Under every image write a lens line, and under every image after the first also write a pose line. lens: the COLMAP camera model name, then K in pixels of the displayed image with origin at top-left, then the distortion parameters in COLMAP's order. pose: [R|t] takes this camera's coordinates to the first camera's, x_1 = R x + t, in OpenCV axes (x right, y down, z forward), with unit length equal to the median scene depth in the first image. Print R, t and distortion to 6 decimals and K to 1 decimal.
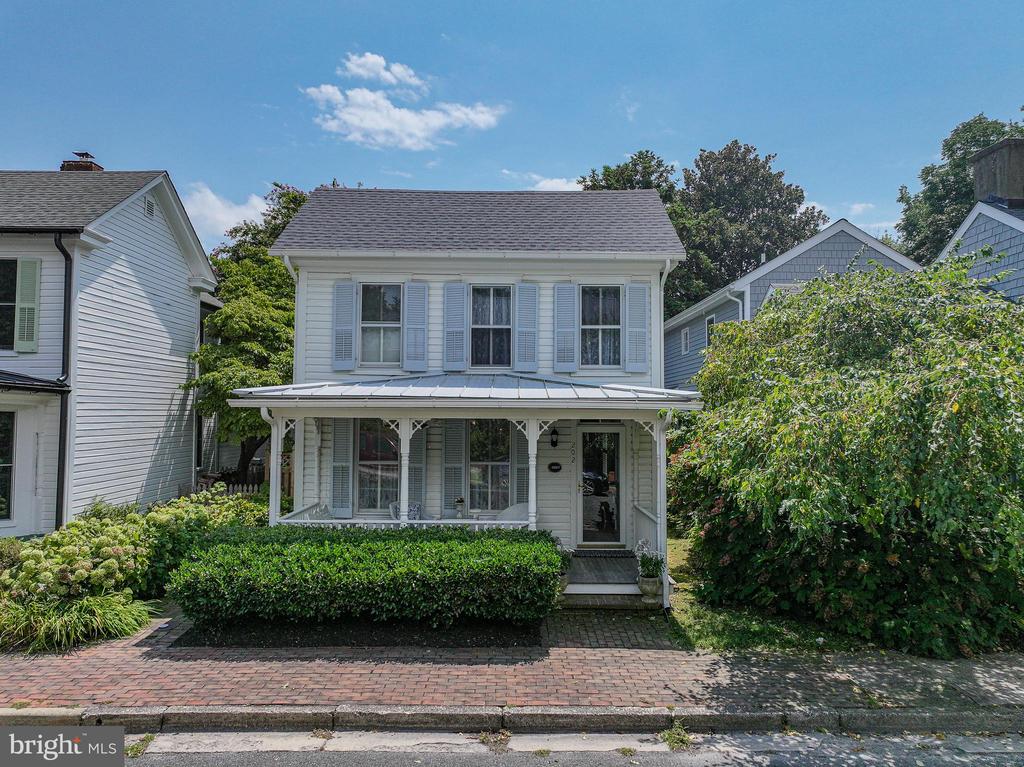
lens RADIAL K [[720.4, 0, 513.8], [0, 720.4, 382.1], [0, 0, 1]] dist [-0.010104, 0.026372]
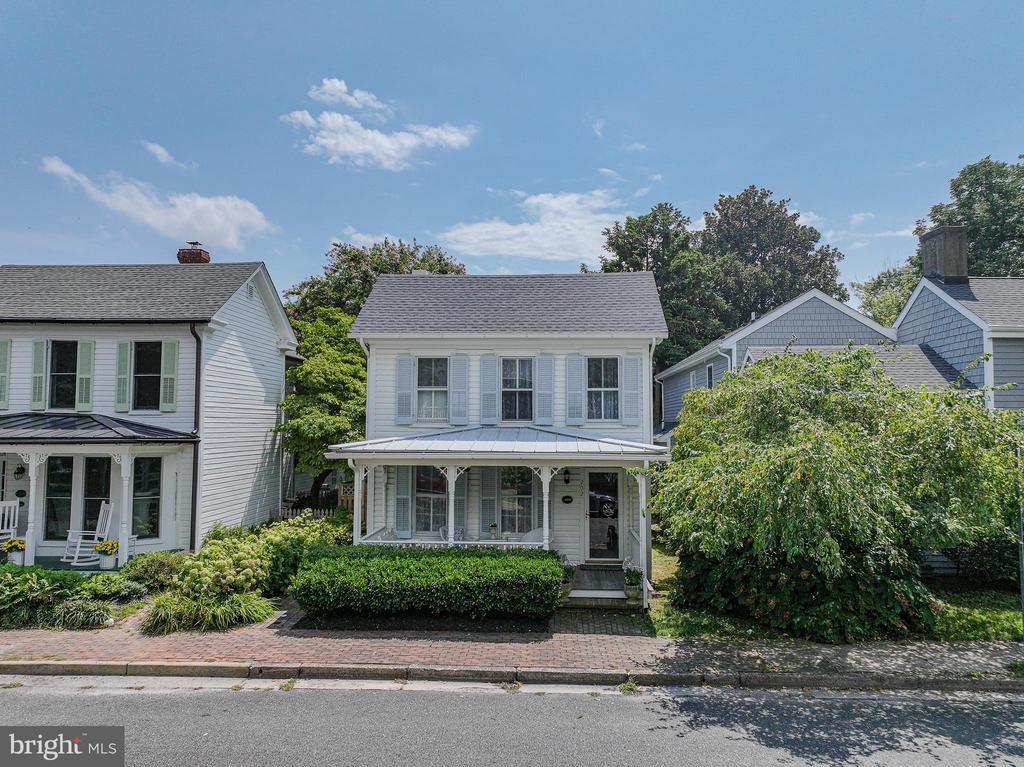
lens RADIAL K [[720.4, 0, 514.3], [0, 720.4, 383.5], [0, 0, 1]] dist [-0.010104, 0.026372]
pose [[0.998213, -0.006712, -0.059377, 0.048068], [0.005719, 0.999841, -0.016878, -0.080693], [0.059481, 0.016508, 0.998093, -0.345322]]
